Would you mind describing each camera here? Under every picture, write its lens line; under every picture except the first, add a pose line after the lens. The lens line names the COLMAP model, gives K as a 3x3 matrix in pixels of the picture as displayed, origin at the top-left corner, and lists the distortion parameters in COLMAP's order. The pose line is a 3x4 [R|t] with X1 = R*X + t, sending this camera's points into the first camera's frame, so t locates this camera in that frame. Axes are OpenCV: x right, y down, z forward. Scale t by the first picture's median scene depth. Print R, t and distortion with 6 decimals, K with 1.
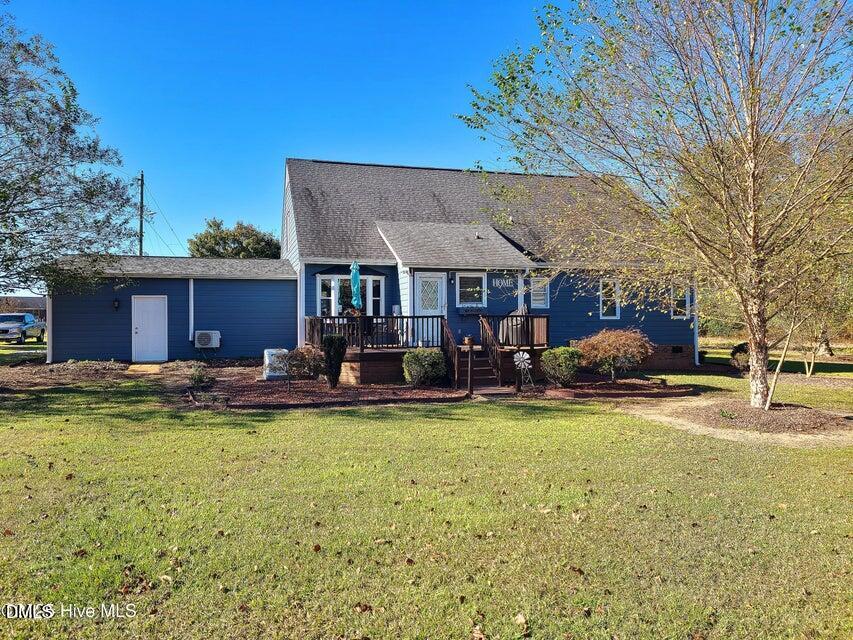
lens RADIAL K [[648.3, 0, 426.5], [0, 648.3, 320.0], [0, 0, 1]] dist [0.078967, -0.052062]
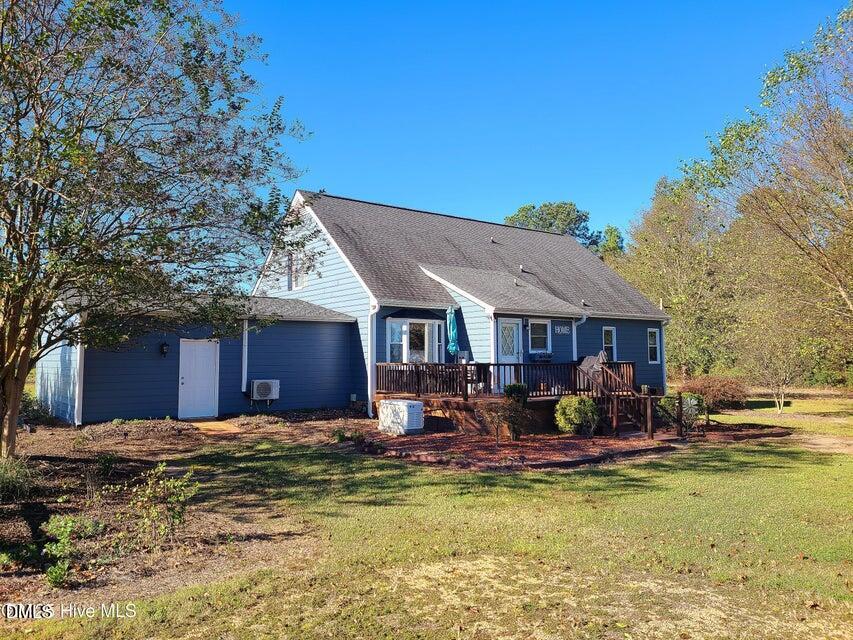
lens RADIAL K [[648.3, 0, 426.5], [0, 648.3, 320.0], [0, 0, 1]] dist [0.078967, -0.052062]
pose [[0.932101, 0.021535, 0.361559, -0.460156], [0.001354, 0.998017, -0.062932, -0.008259], [-0.362197, 0.059148, 0.930223, 0.116488]]
